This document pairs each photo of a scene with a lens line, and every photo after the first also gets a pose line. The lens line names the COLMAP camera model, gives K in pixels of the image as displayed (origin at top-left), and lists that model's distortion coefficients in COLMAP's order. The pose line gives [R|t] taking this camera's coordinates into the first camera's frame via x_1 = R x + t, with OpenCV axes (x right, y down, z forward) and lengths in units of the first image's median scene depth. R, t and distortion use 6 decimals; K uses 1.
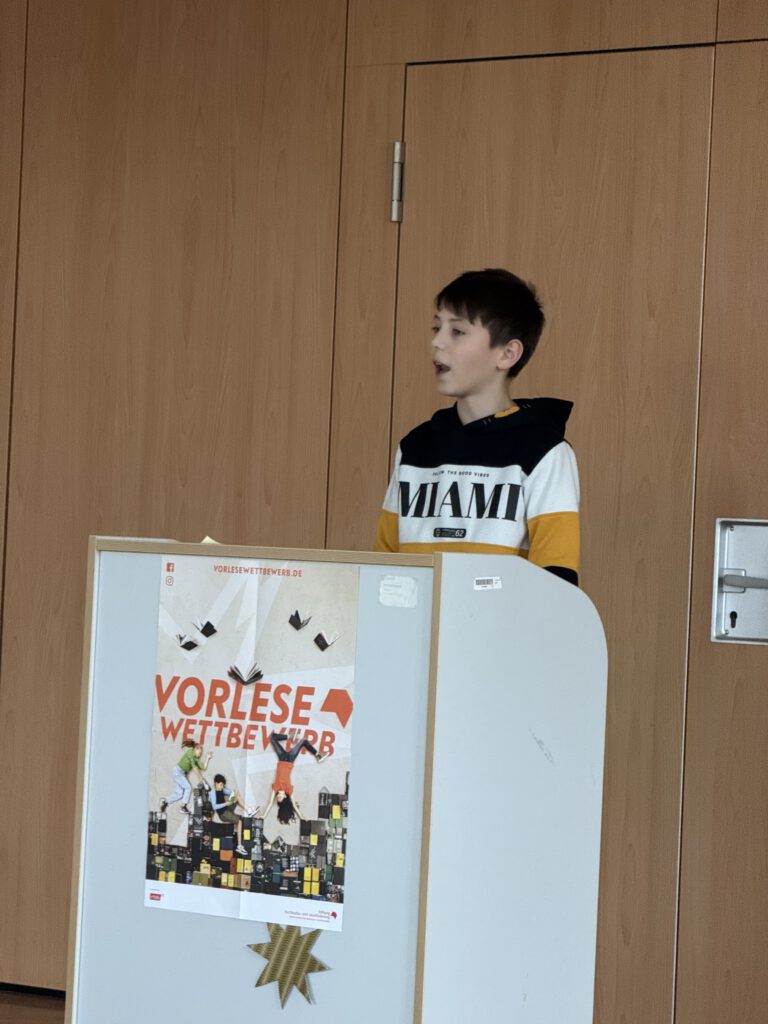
lens RADIAL K [[3606.1, 0, 384.0], [0, 3606.1, 512.0], [0, 0, 1]] dist [0.174312, 1.559073]
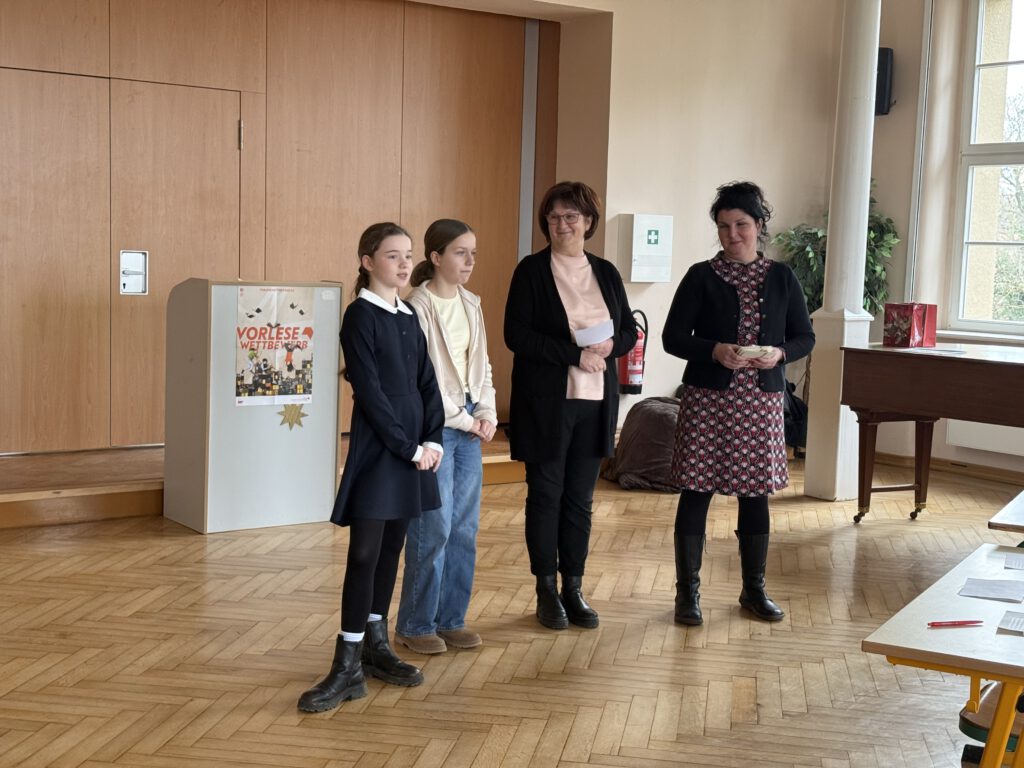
lens RADIAL K [[1429.4, 0, 512.0], [0, 1429.4, 384.0], [0, 0, 1]] dist [0.260393, -0.432528]
pose [[0.307569, -0.128212, 0.942848, -1.120522], [-0.032353, 0.988898, 0.145028, -0.087119], [-0.950975, -0.075111, 0.300007, 0.447368]]
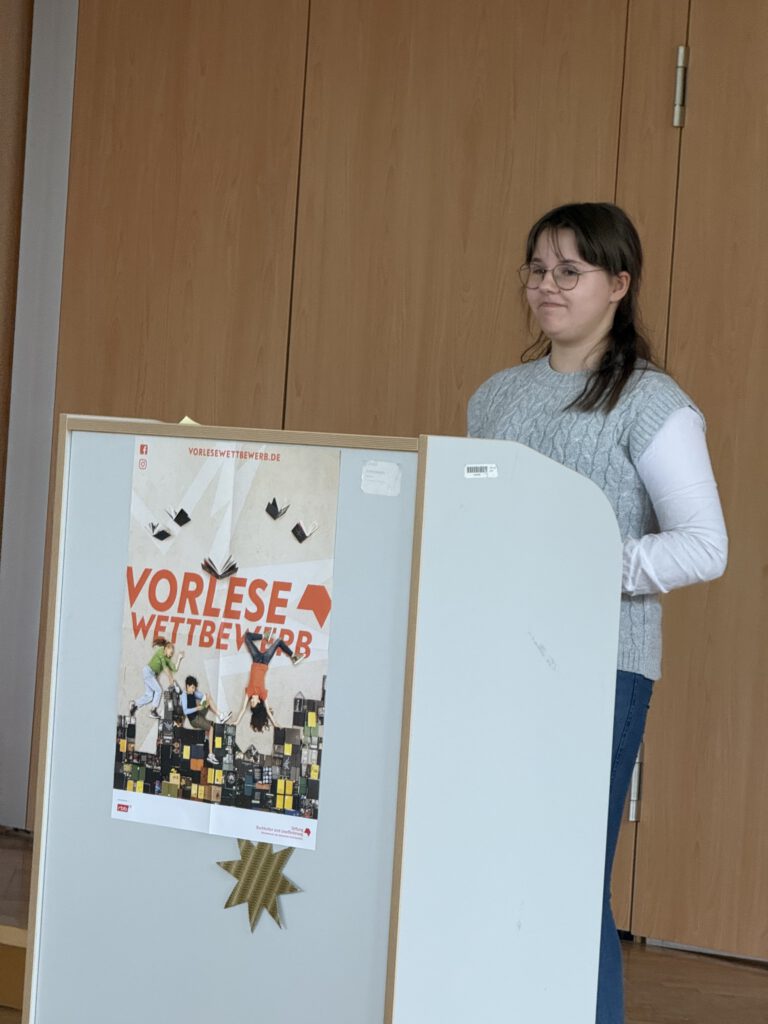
lens RADIAL K [[3606.1, 0, 384.0], [0, 3606.1, 512.0], [0, 0, 1]] dist [0.174312, 1.559073]
pose [[0.998241, 0.016257, -0.057015, 0.055071], [-0.014906, 0.999600, 0.024051, 0.008435], [0.057383, -0.023159, 0.998084, 0.091804]]
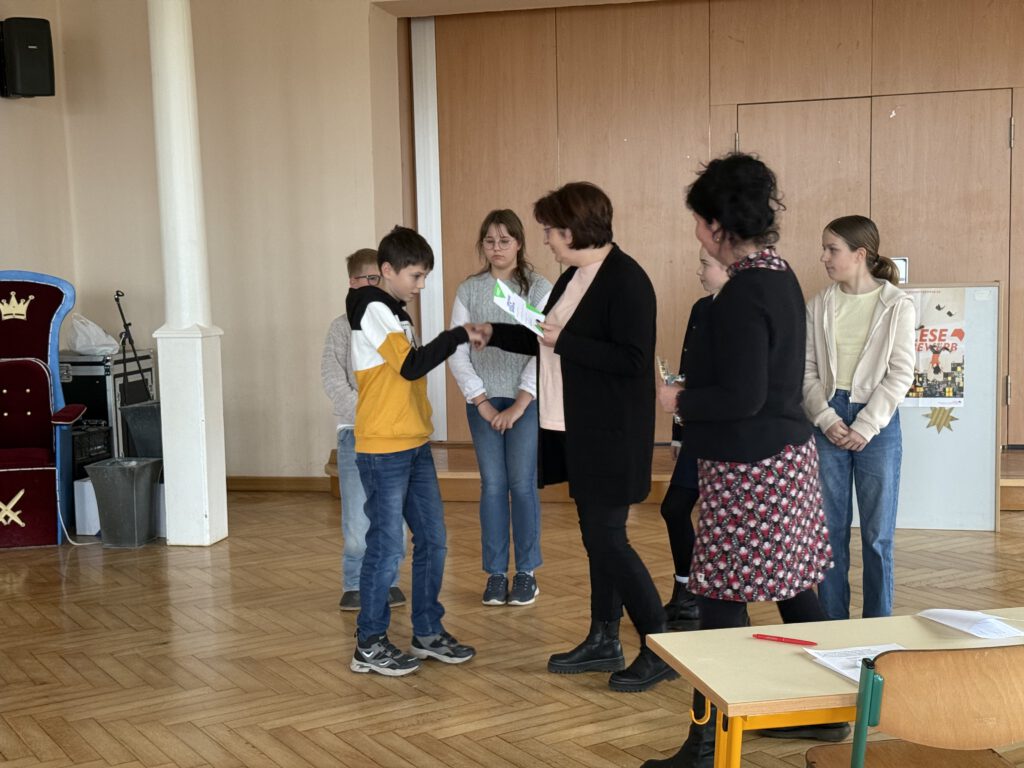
lens RADIAL K [[1429.4, 0, 512.0], [0, 1429.4, 384.0], [0, 0, 1]] dist [0.260393, -0.432528]
pose [[0.901523, -0.106857, 0.419330, -0.860380], [0.057727, 0.990068, 0.128189, -0.083180], [-0.428863, -0.091359, 0.898738, 0.048540]]
